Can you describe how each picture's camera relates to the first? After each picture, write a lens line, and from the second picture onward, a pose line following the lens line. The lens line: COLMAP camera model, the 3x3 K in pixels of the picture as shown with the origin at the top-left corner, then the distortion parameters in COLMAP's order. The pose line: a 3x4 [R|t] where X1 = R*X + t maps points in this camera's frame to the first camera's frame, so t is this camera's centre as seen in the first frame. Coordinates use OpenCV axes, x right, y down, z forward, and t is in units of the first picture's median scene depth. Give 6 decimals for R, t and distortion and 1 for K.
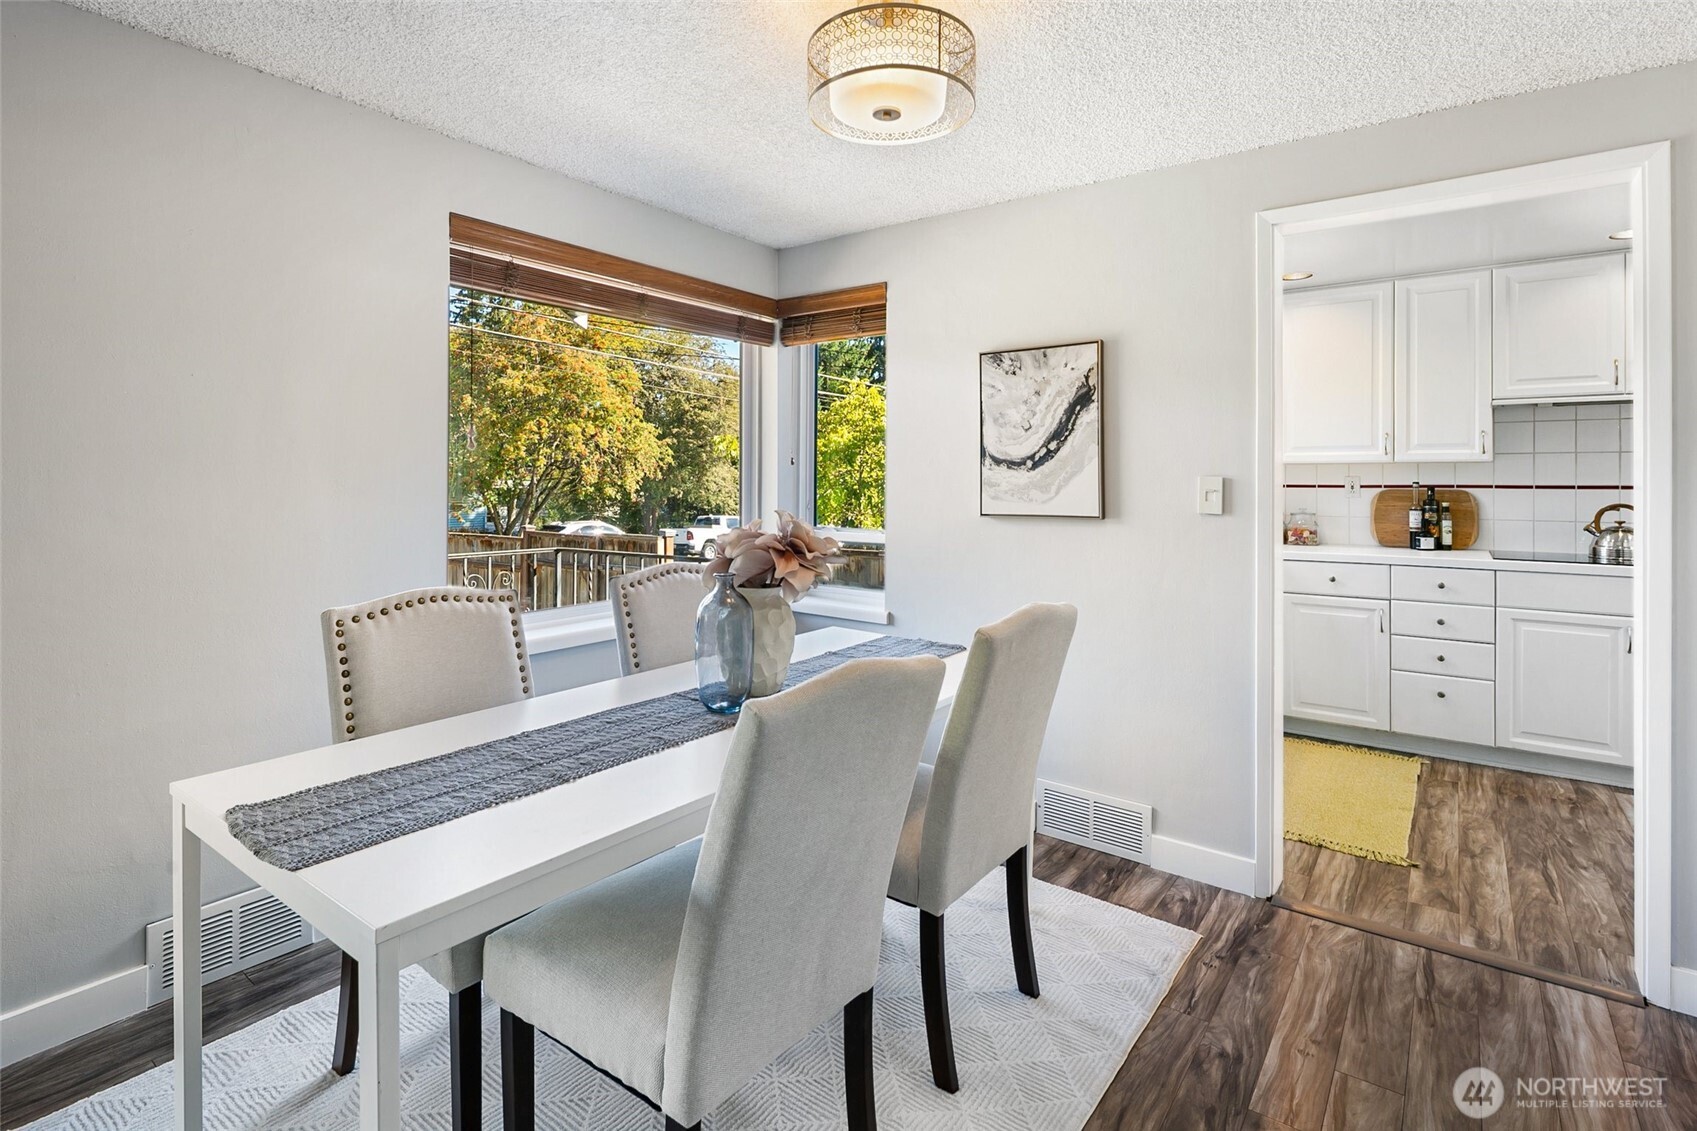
lens RADIAL K [[827.3, 0, 850.3], [0, 827.3, 494.0], [0, 0, 1]] dist [-0.001081, -0.000369]
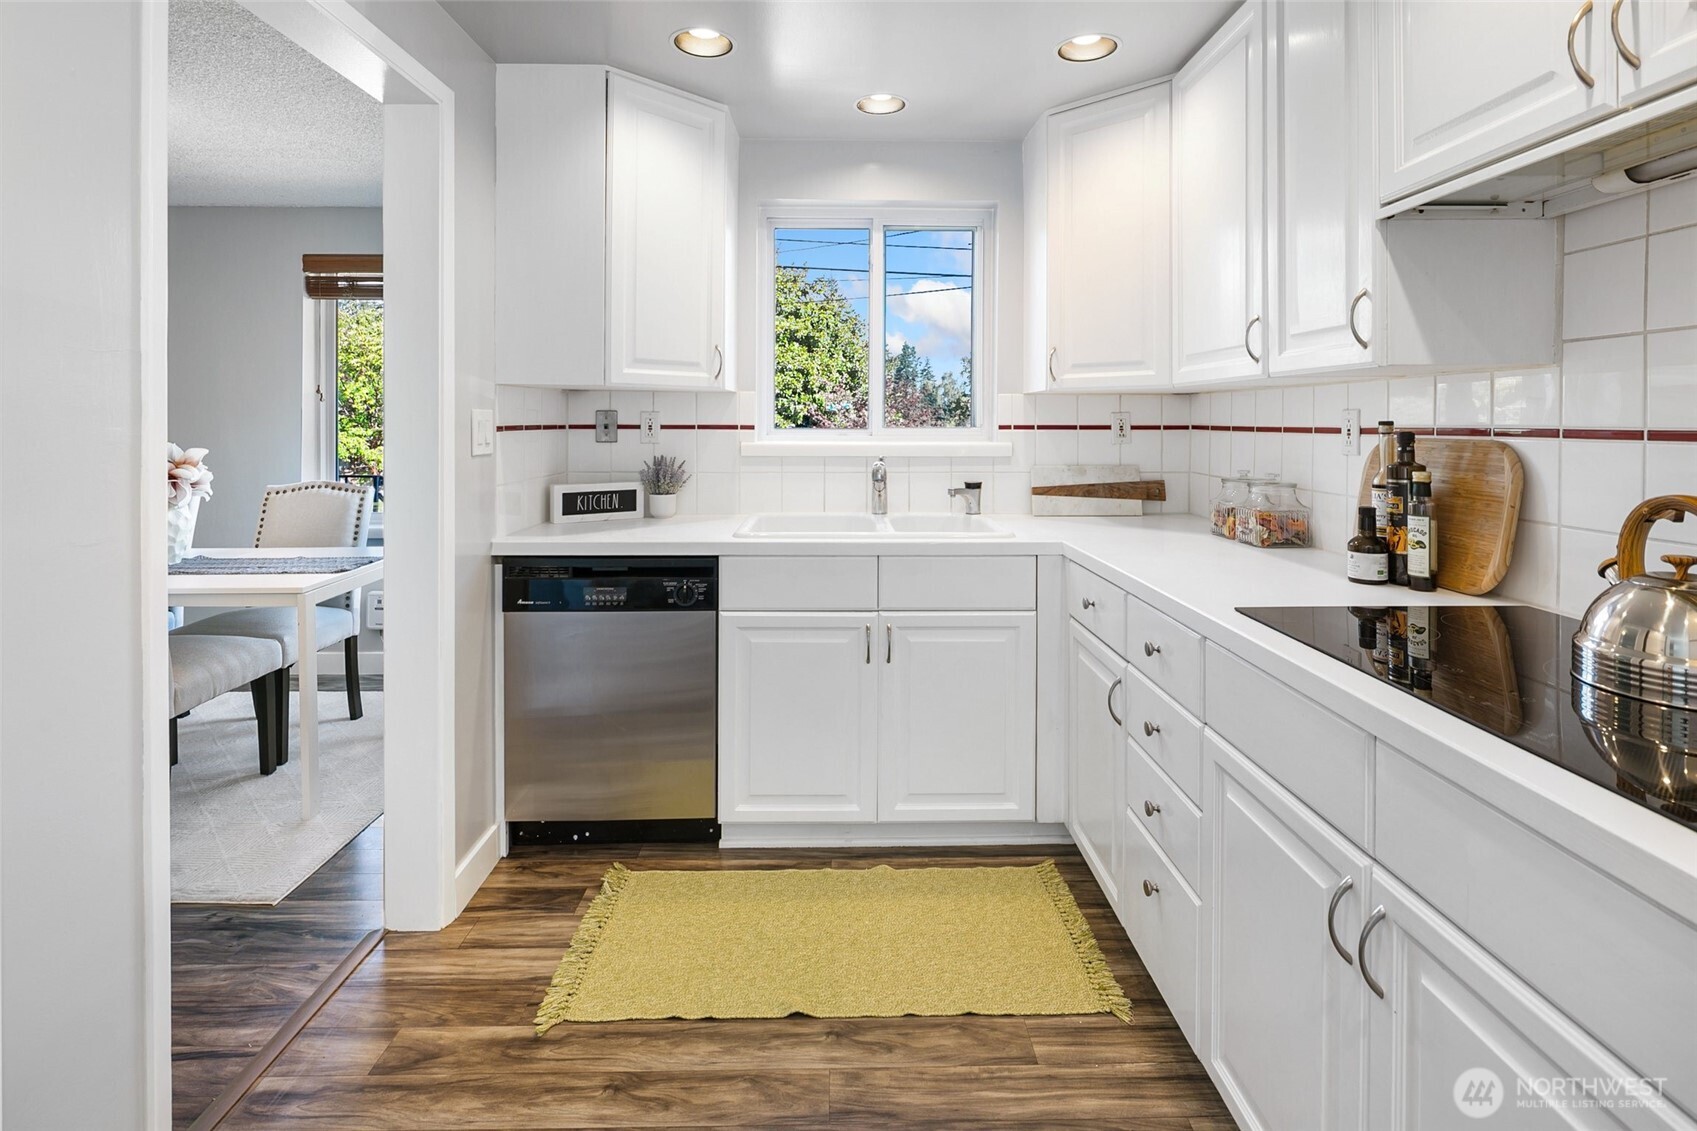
lens RADIAL K [[824.5, 0, 850.2], [0, 824.5, 450.0], [0, 0, 1]] dist [-0.001471, -0.000772]
pose [[0.603507, 0.023645, -0.797007, 0.890660], [-0.011121, 0.999713, 0.021238, -0.005752], [0.797280, -0.003954, 0.603597, 0.548604]]
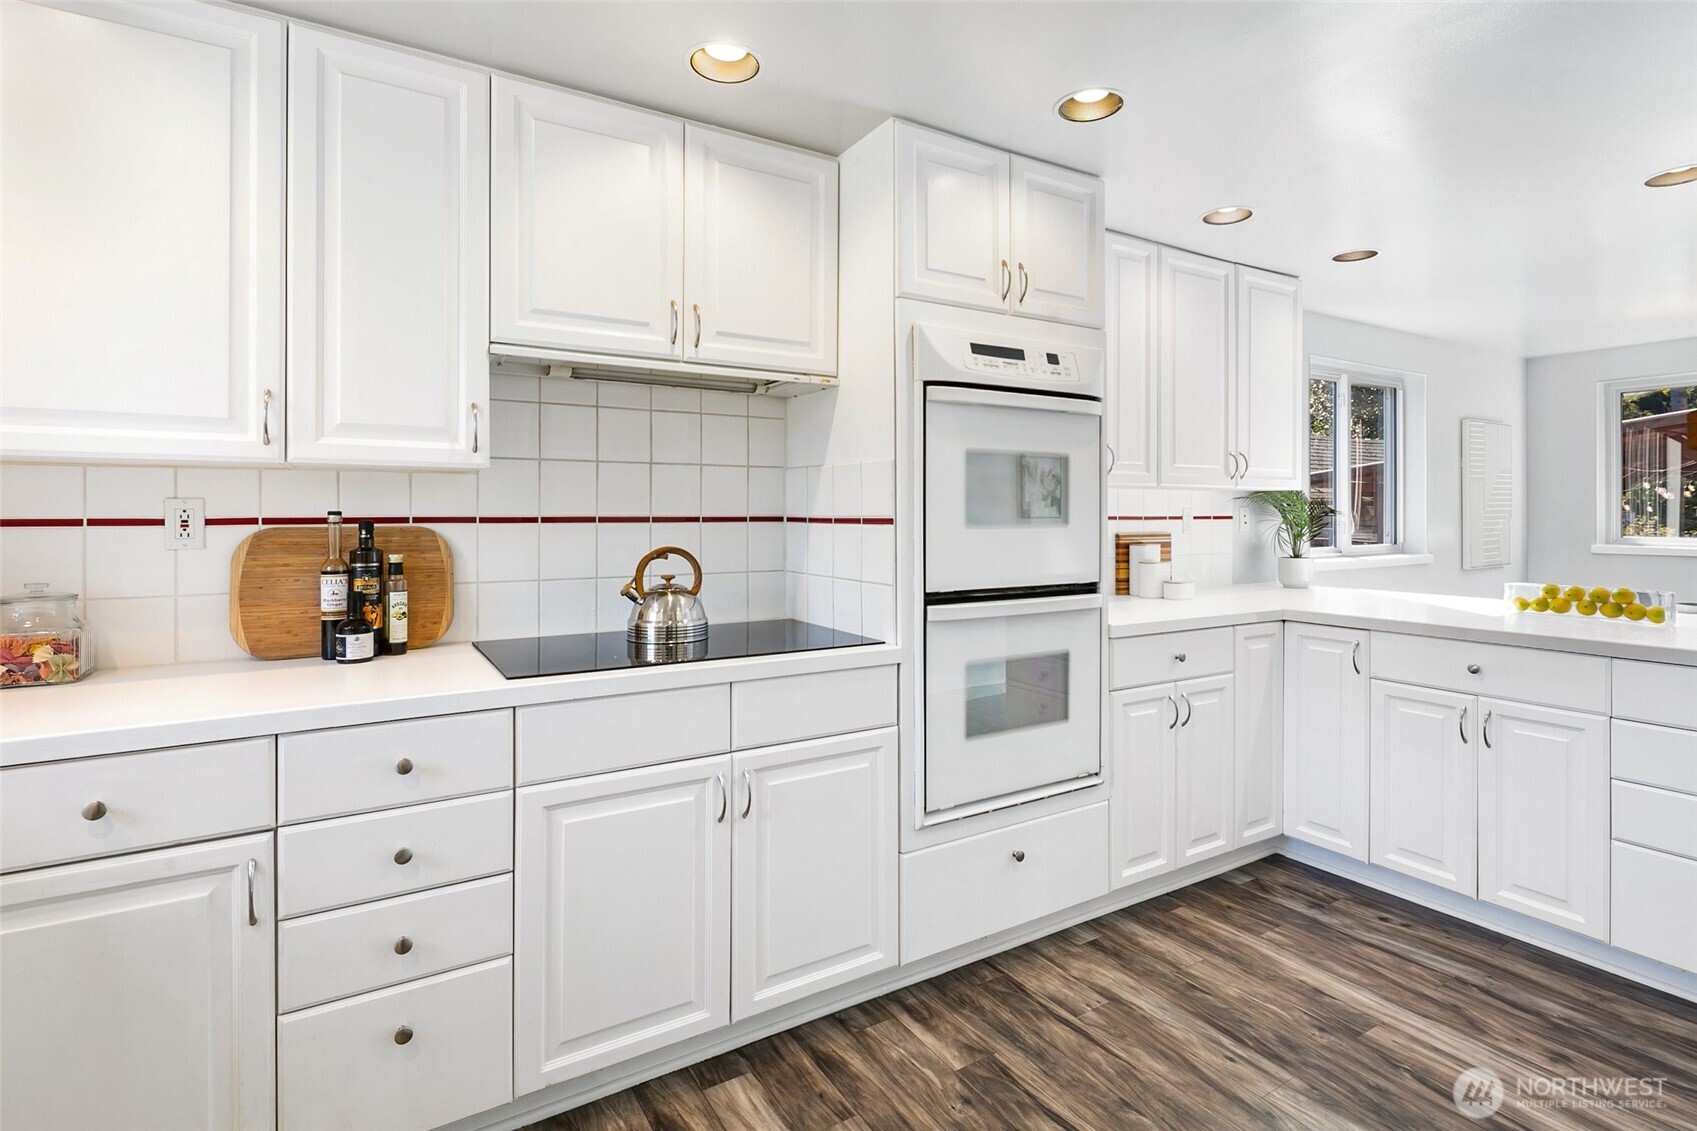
lens RADIAL K [[827.3, 0, 850.3], [0, 827.3, 494.0], [0, 0, 1]] dist [-0.001081, -0.000369]
pose [[0.378822, 0.014717, 0.925353, 0.386397], [0.013155, 0.999687, -0.021285, -0.010937], [-0.925376, 0.020236, 0.378509, 0.589497]]
